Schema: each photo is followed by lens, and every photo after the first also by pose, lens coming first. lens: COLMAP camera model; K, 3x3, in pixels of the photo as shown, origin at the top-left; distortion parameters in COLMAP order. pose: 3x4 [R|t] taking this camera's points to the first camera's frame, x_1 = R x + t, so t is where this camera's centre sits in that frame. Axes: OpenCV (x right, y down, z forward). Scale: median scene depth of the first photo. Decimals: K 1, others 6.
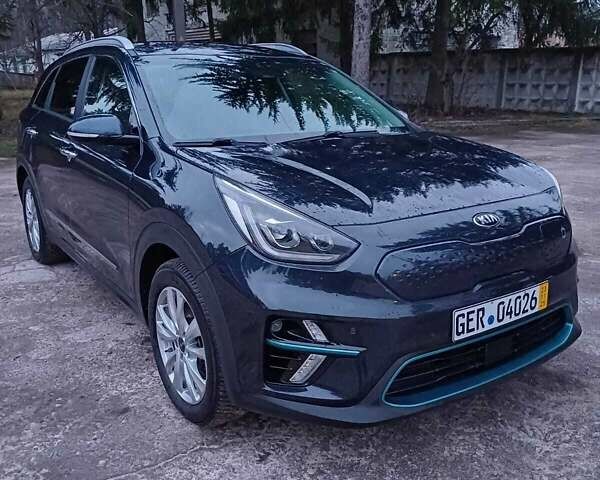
lens RADIAL K [[585.0, 0, 320.9], [0, 585.0, 238.1], [0, 0, 1]] dist [0.102230, -0.132991]
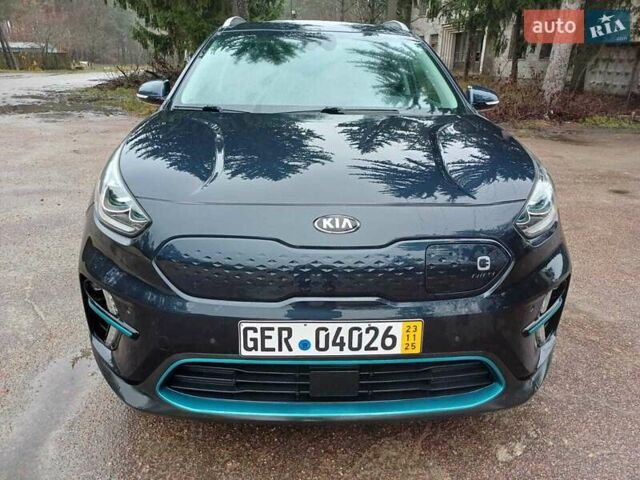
lens RADIAL K [[469.2, 0, 321.4], [0, 469.2, 230.1], [0, 0, 1]] dist [0.057016, -0.001287]
pose [[0.837580, 0.195108, -0.510286, 0.592572], [-0.161525, 0.980735, 0.109858, -0.089590], [0.521890, -0.009590, 0.852959, 0.447749]]
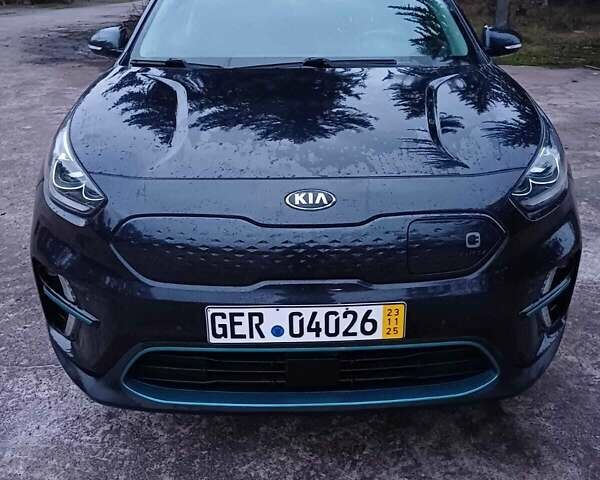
lens RADIAL K [[586.0, 0, 321.2], [0, 586.0, 242.1], [0, 0, 1]] dist [0.106401, -0.150873]
pose [[0.831877, 0.217986, -0.510356, 0.675495], [-0.143704, 0.972872, 0.181302, -0.113362], [0.536032, -0.077481, 0.840635, 0.396856]]
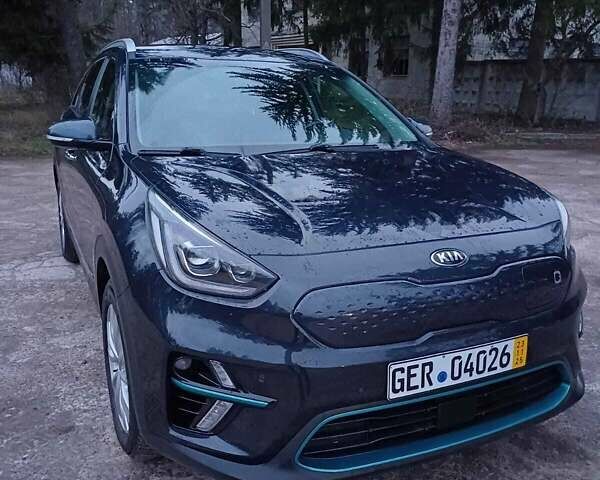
lens RADIAL K [[585.0, 0, 320.9], [0, 585.0, 238.1], [0, 0, 1]] dist [0.102230, -0.132991]
pose [[0.986646, 0.063107, -0.150154, 0.225266], [-0.064461, 0.997912, -0.004163, -0.043385], [0.149578, 0.013787, 0.988654, 0.134543]]
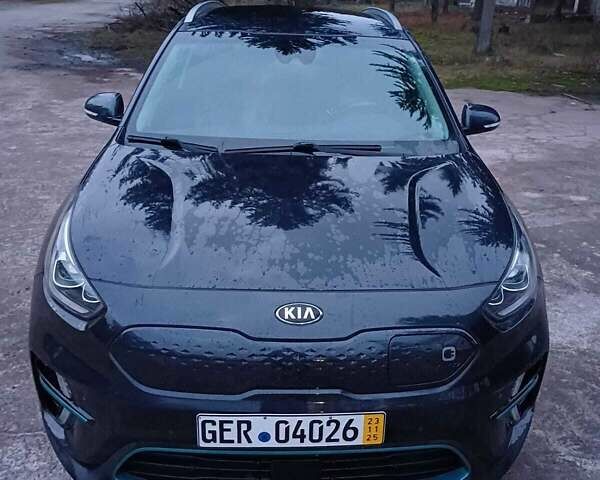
lens RADIAL K [[585.0, 0, 320.9], [0, 585.0, 238.1], [0, 0, 1]] dist [0.102230, -0.132991]
pose [[0.841972, 0.237846, -0.484265, 0.658814], [-0.175978, 0.969563, 0.170233, -0.265292], [0.510015, -0.058112, 0.858201, 0.358609]]
